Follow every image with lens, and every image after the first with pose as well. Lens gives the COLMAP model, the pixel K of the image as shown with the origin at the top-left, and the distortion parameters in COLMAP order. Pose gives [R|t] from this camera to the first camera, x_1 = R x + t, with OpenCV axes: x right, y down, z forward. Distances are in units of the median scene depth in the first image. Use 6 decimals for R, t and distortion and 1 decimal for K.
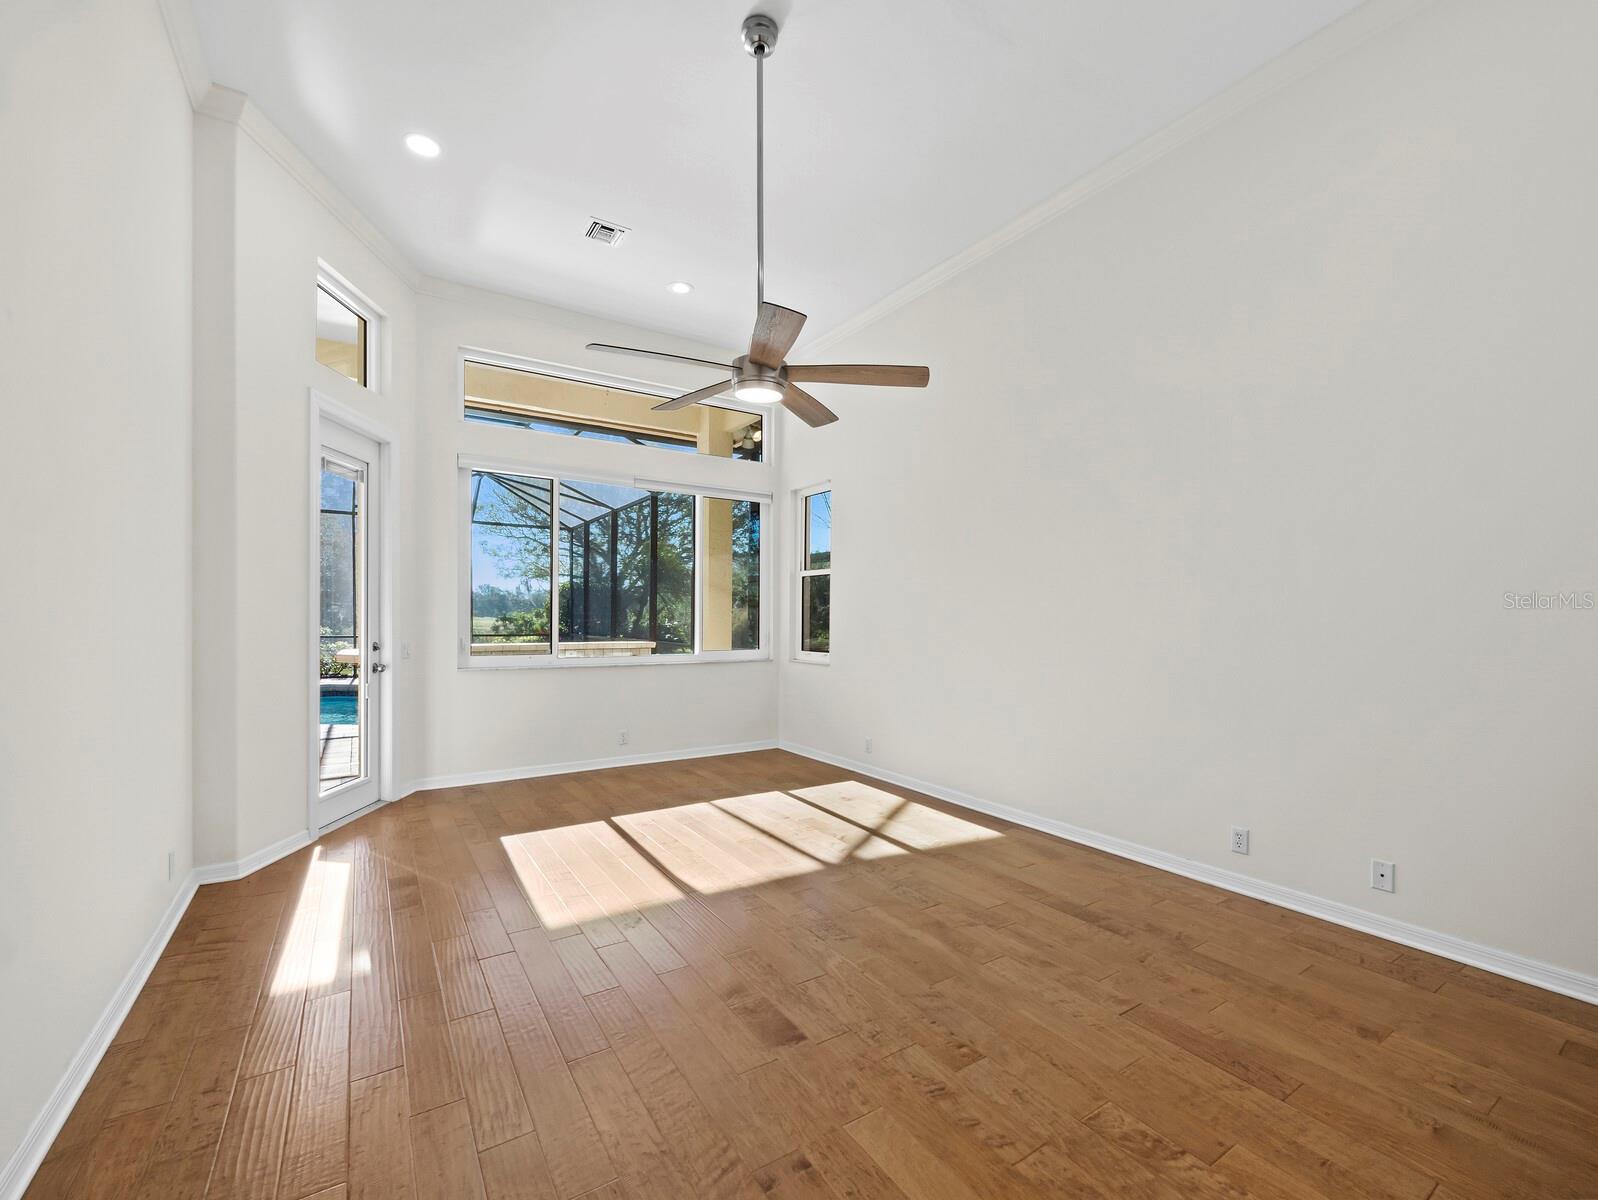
lens RADIAL K [[675.1, 0, 804.2], [0, 675.1, 610.6], [0, 0, 1]] dist [-0.002702, -0.000481]
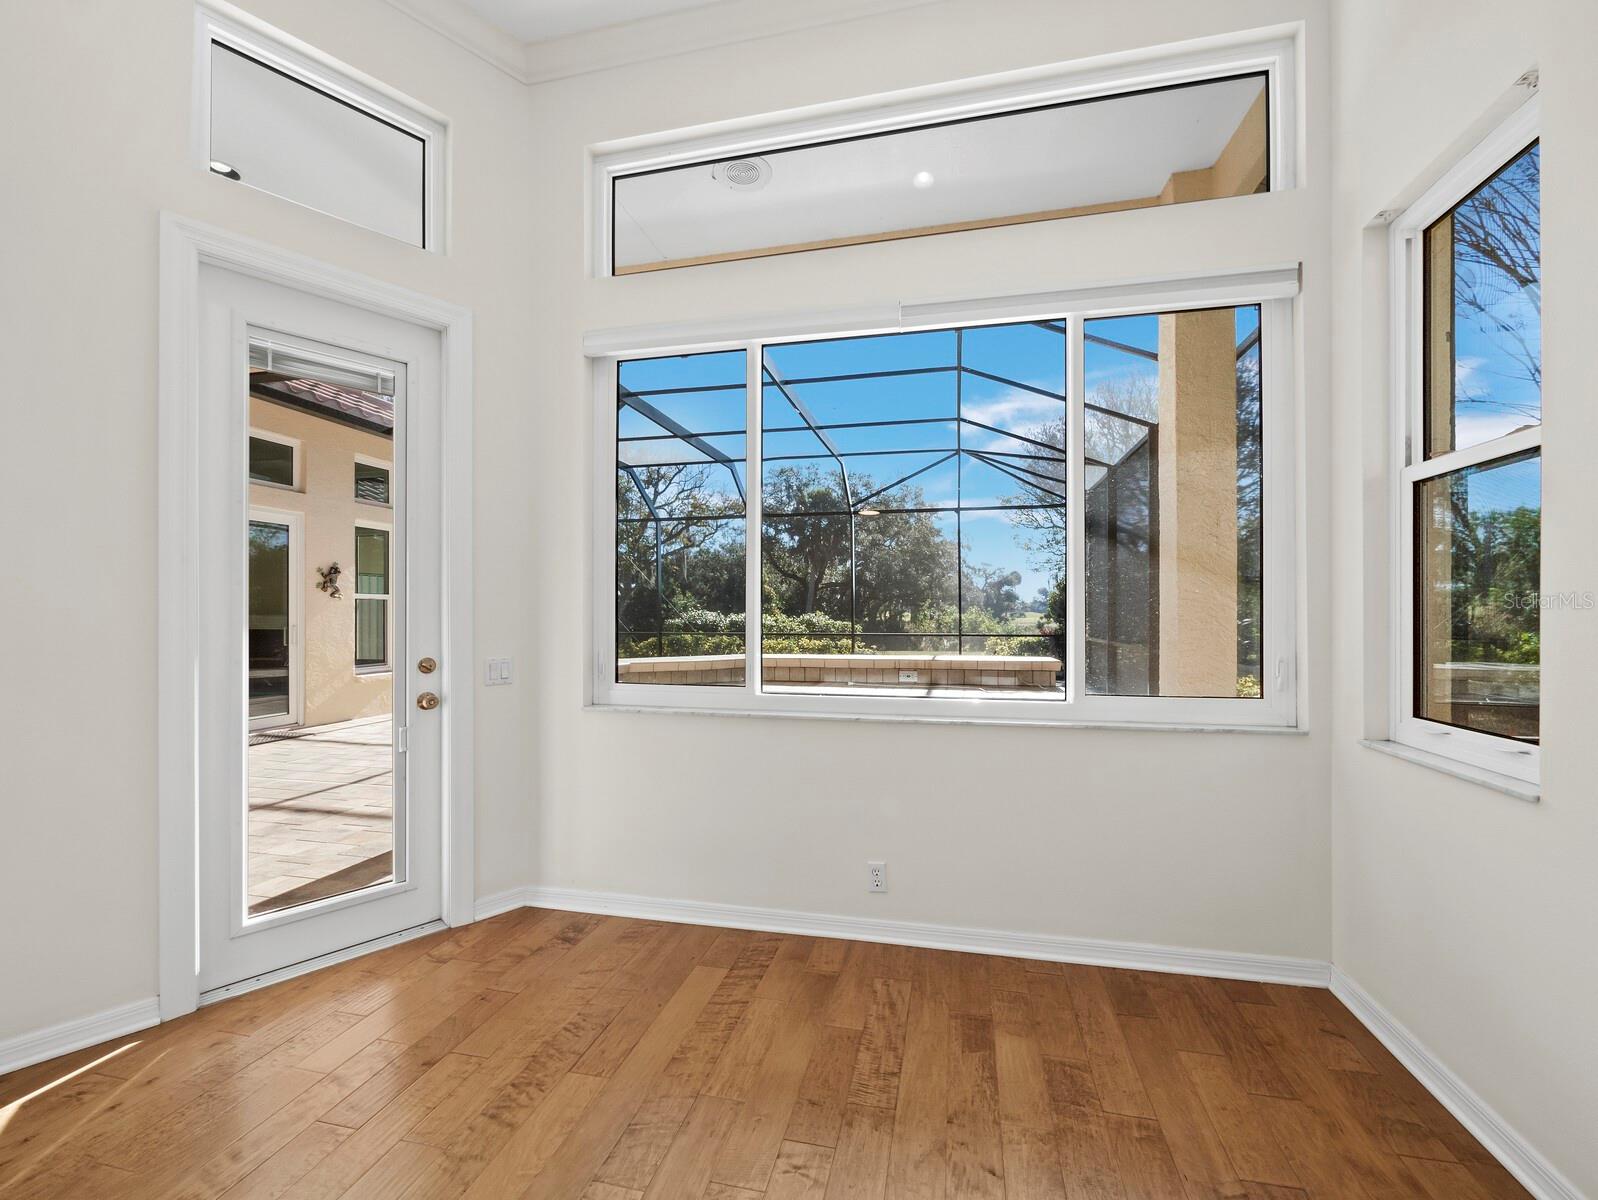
lens RADIAL K [[675.1, 0, 800.4], [0, 675.1, 611.6], [0, 0, 1]] dist [-0.002702, -0.000481]
pose [[0.695830, -0.008358, -0.718158, 0.031687], [0.013052, 0.999914, 0.001009, 0.008612], [0.718088, -0.010076, 0.695880, 0.804346]]
